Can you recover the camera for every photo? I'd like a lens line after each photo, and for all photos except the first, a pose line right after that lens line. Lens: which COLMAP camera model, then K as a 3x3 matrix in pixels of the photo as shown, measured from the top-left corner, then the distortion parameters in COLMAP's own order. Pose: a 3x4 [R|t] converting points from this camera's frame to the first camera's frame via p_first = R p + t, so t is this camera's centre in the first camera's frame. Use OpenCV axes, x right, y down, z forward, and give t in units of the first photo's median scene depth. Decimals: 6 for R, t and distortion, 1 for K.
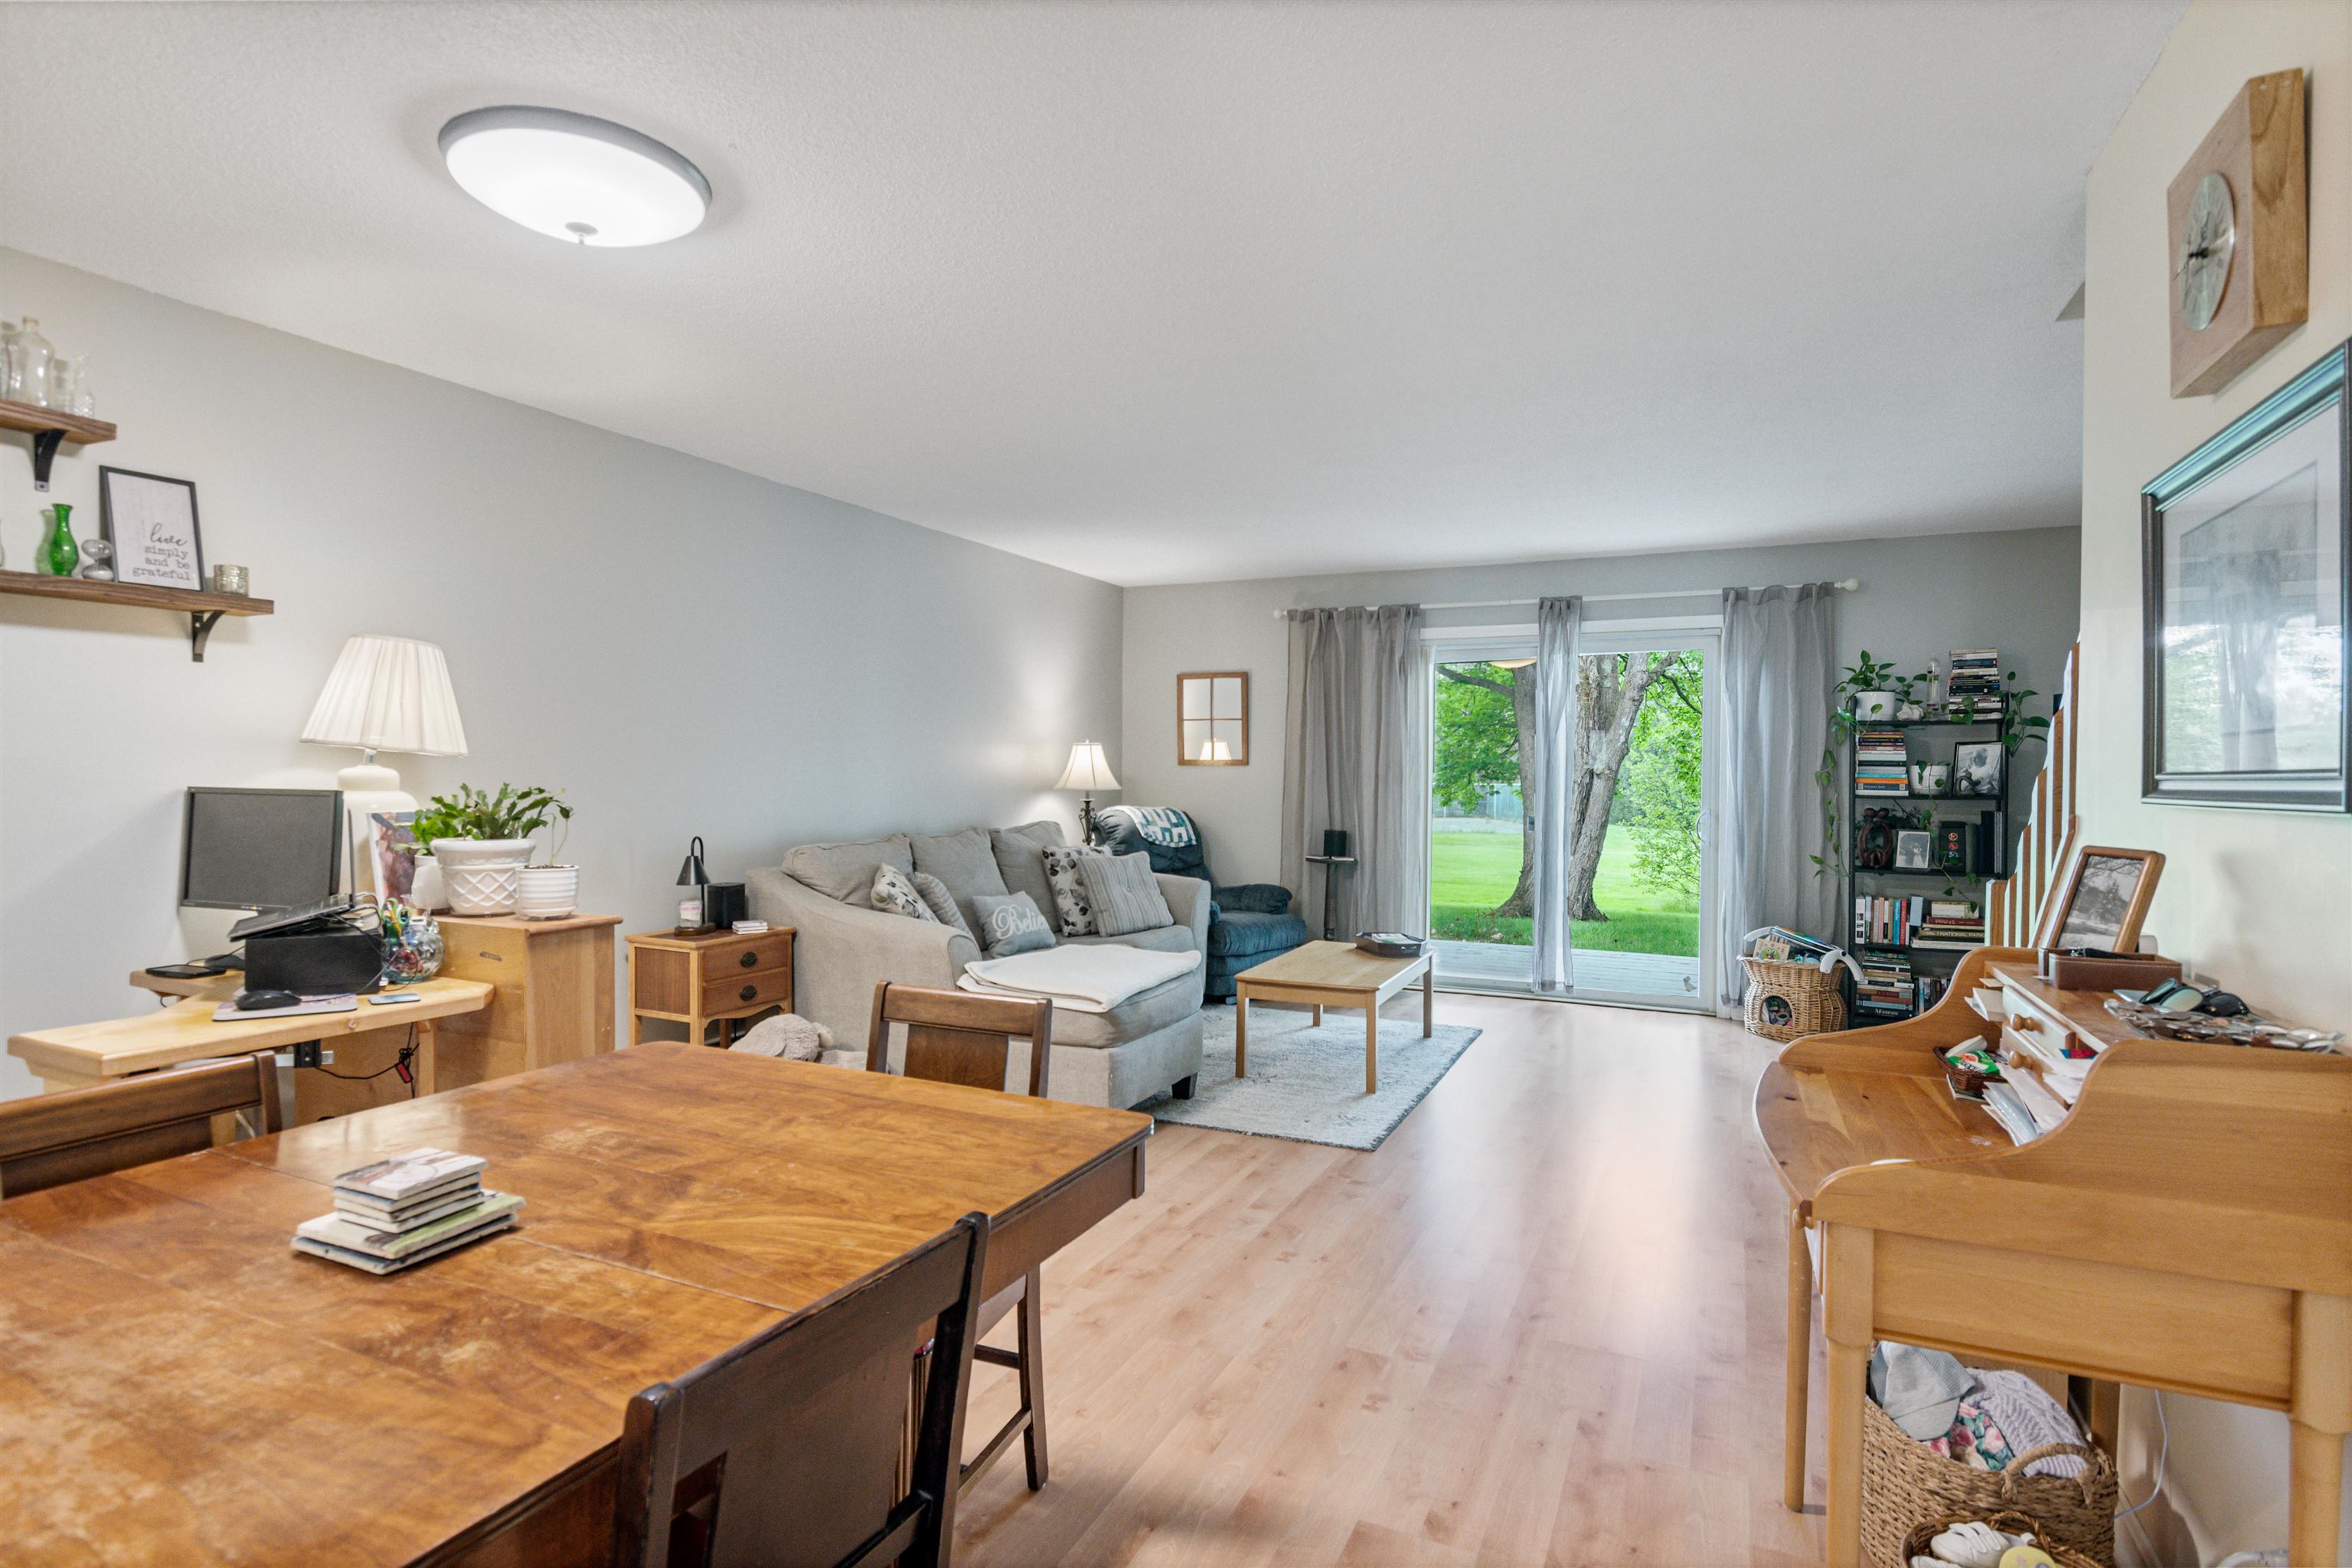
lens RADIAL K [[1193.8, 0, 1162.3], [0, 1193.8, 788.7], [0, 0, 1]] dist [-0.000778, -0.004547]
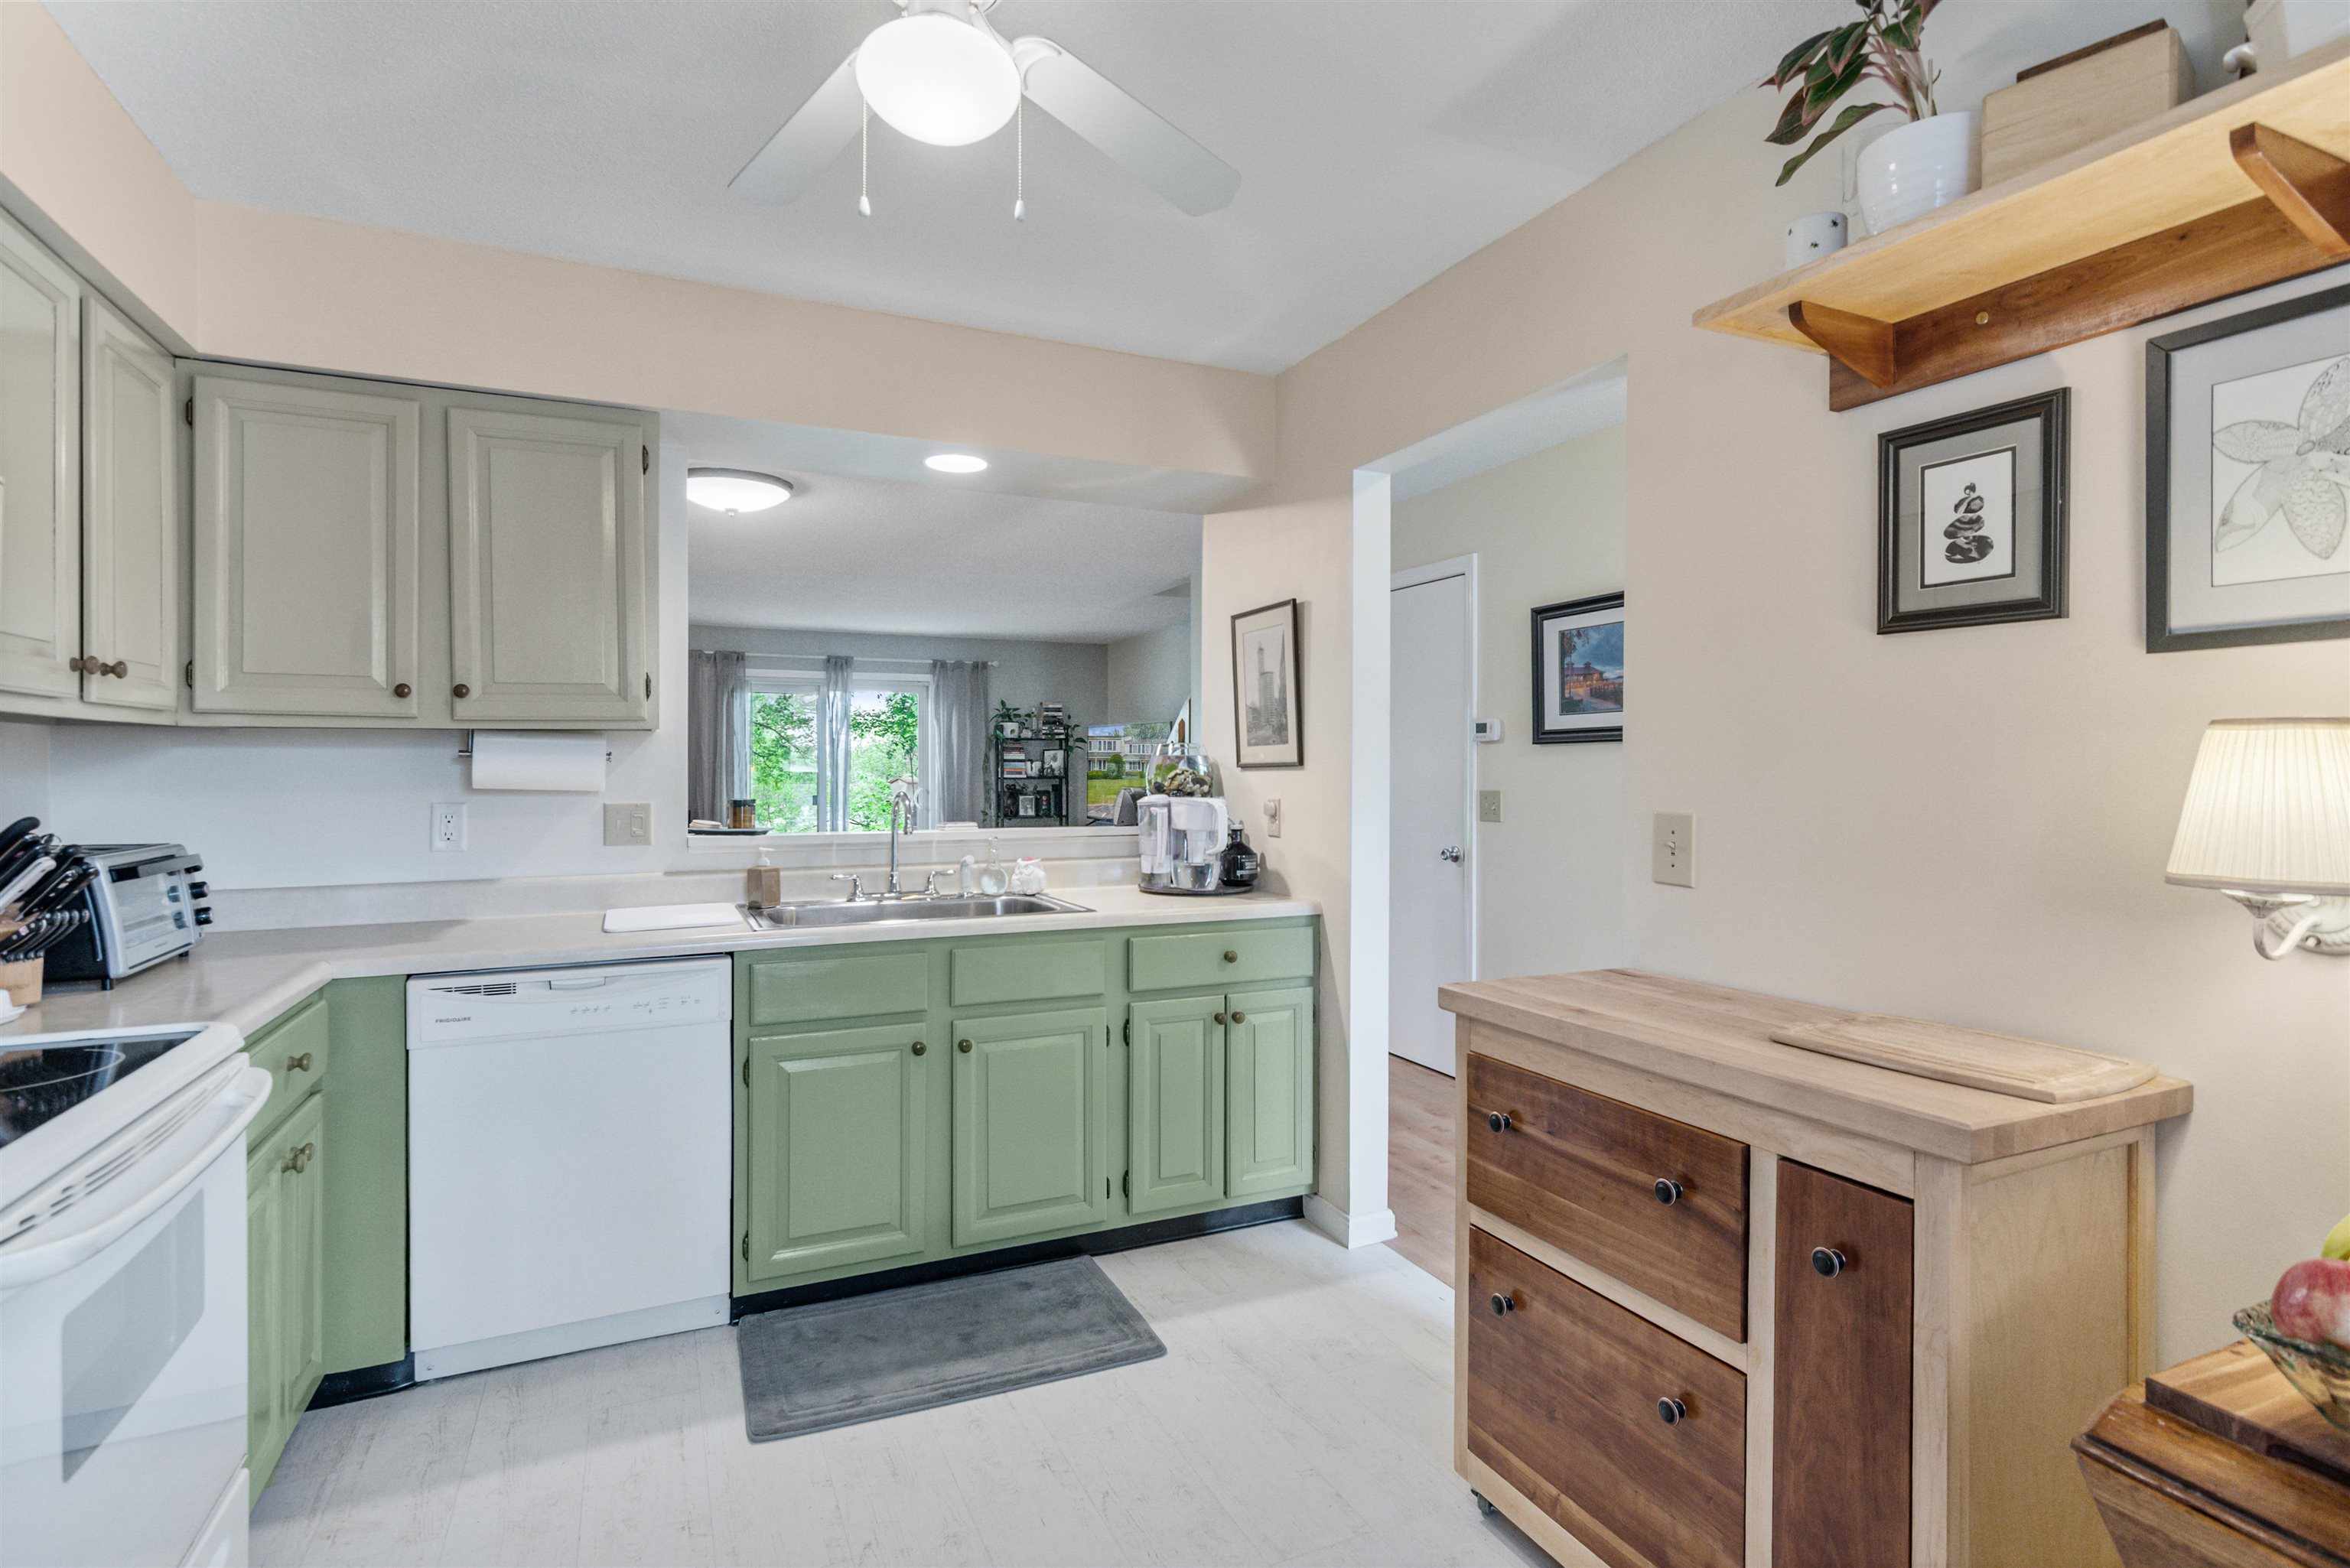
lens RADIAL K [[1131.8, 0, 1156.2], [0, 1131.8, 766.7], [0, 0, 1]] dist [-0.003130, 0.001543]
pose [[0.652735, -0.008480, 0.757539, -0.604815], [0.016574, 0.999858, -0.003088, -0.002270], [-0.757405, 0.014572, 0.652783, -0.337986]]
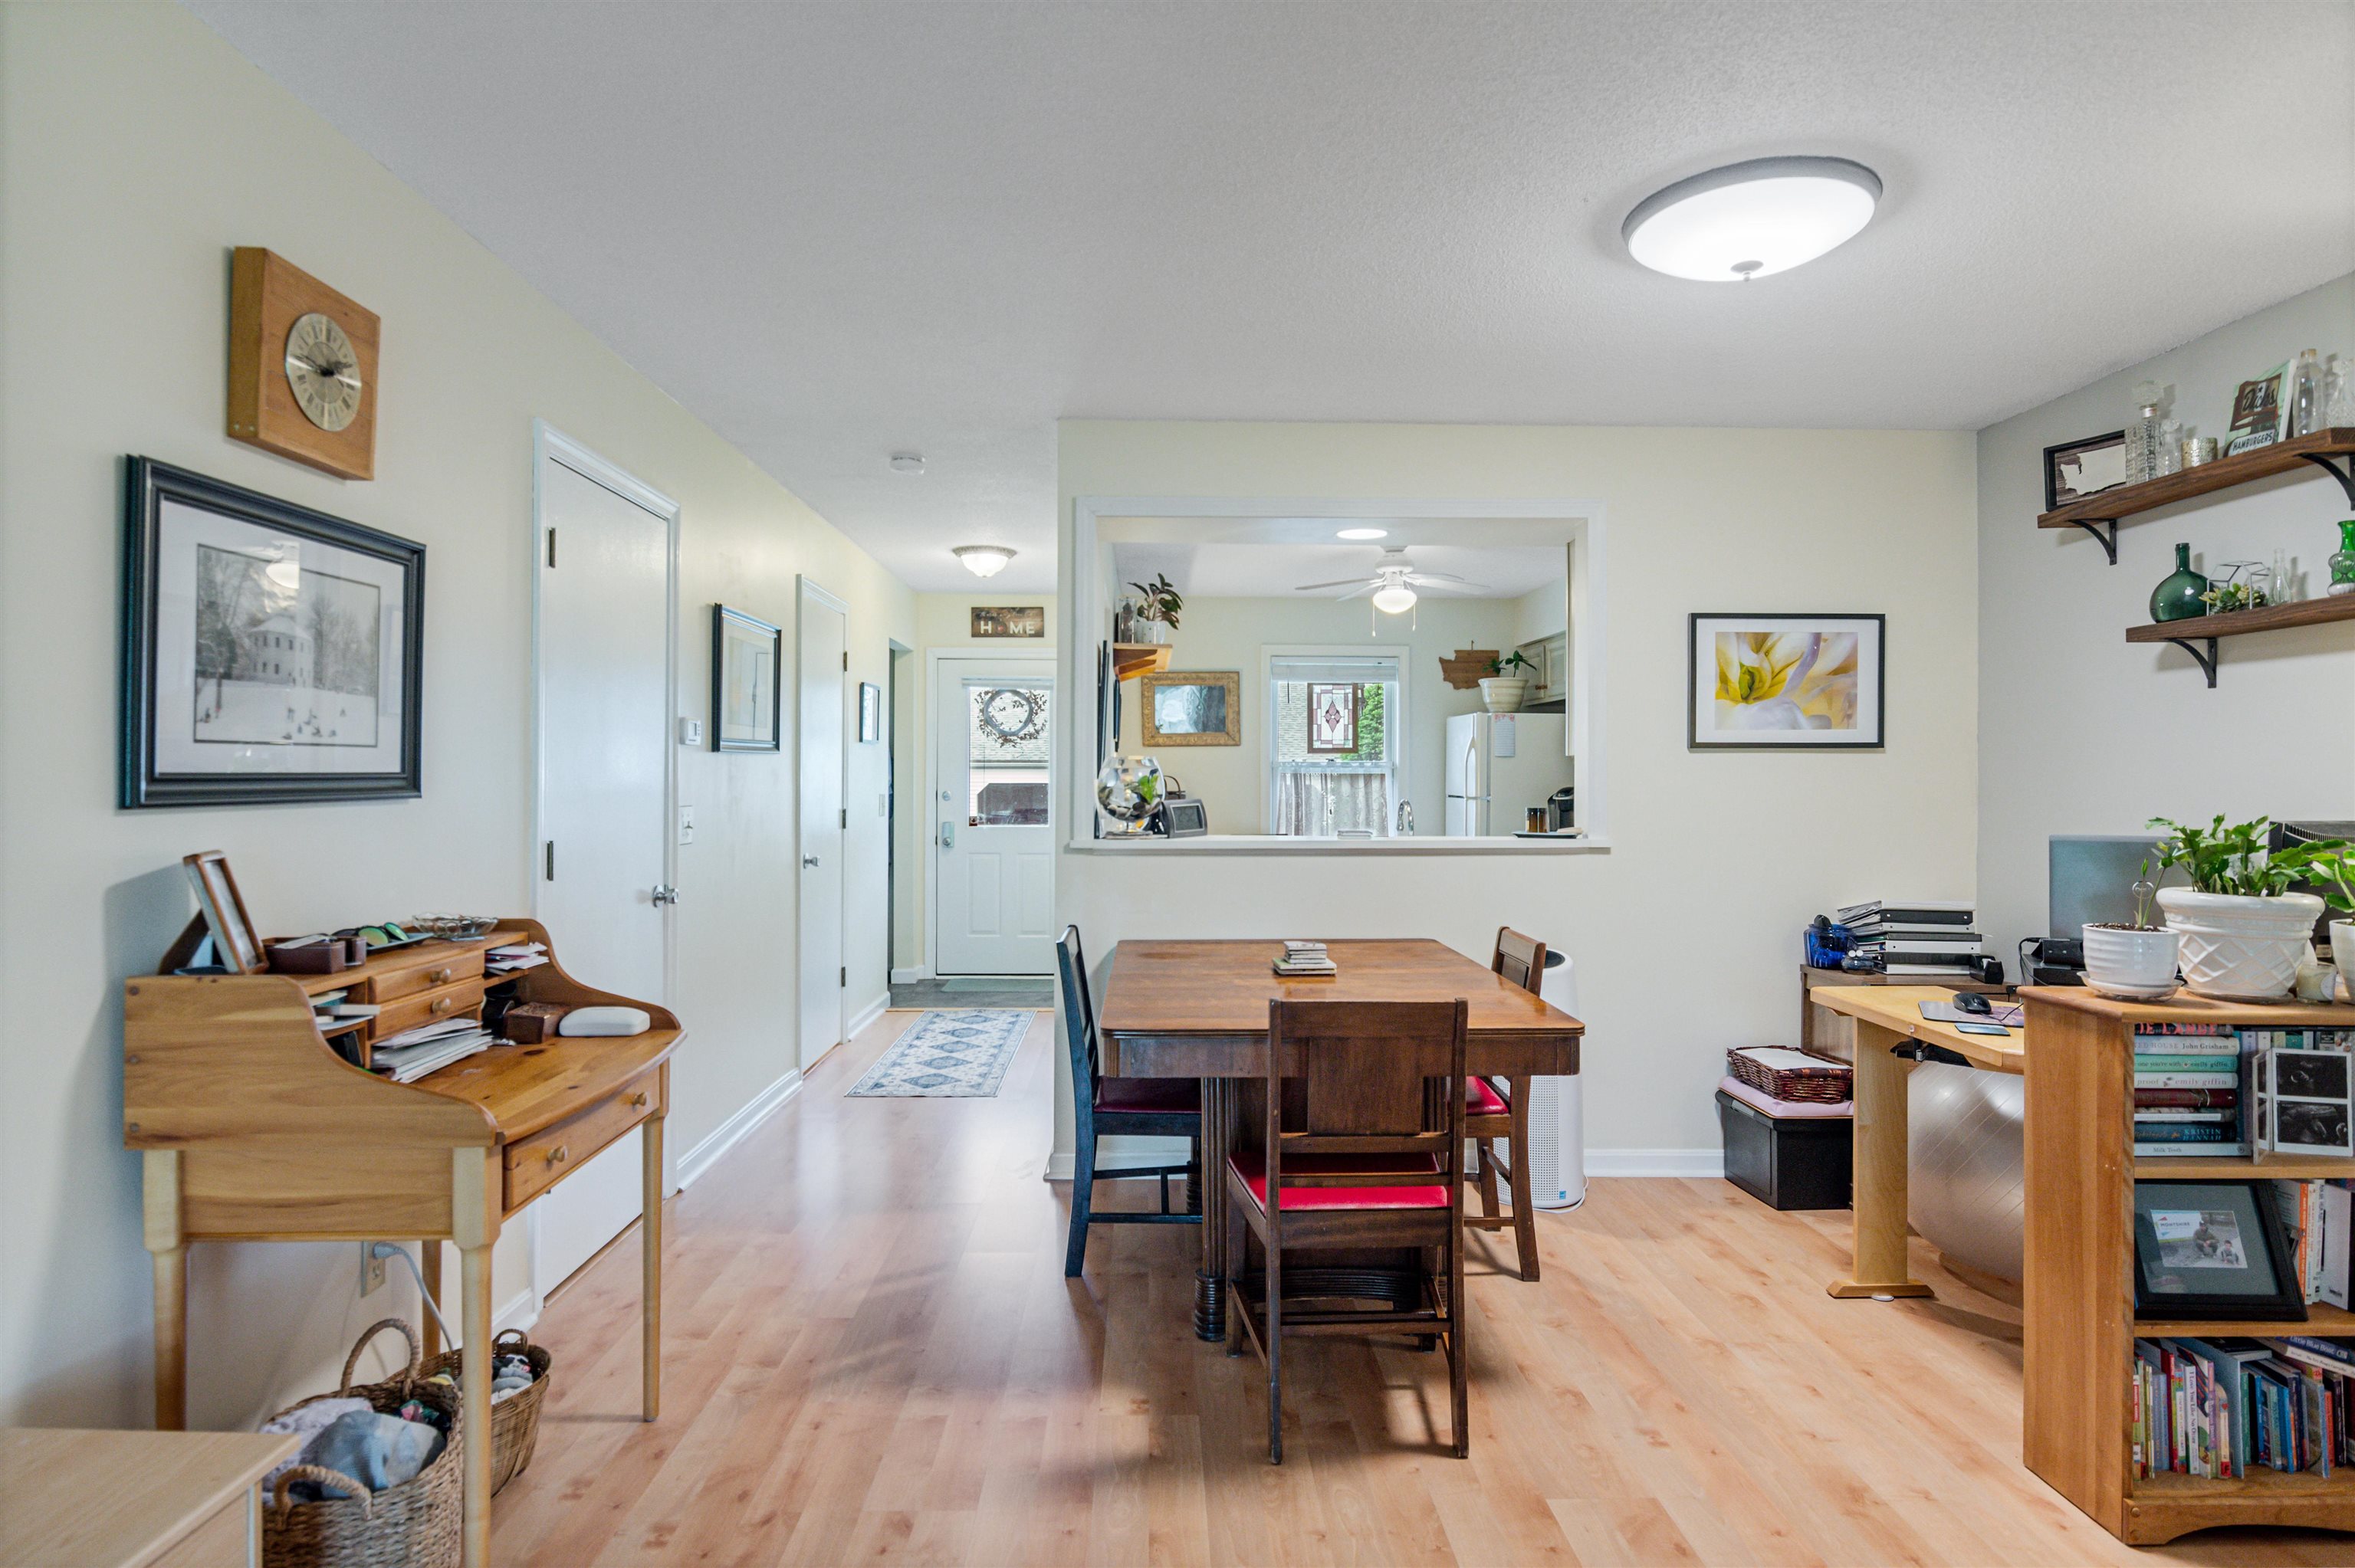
lens RADIAL K [[1266.6, 0, 1175.6], [0, 1266.6, 772.4], [0, 0, 1]] dist [-0.007111, 0.001878]
pose [[-0.891283, -0.016078, -0.453163, 0.183142], [-0.019959, 0.999794, 0.003783, -0.011053], [0.453008, 0.012417, -0.891420, 0.725791]]
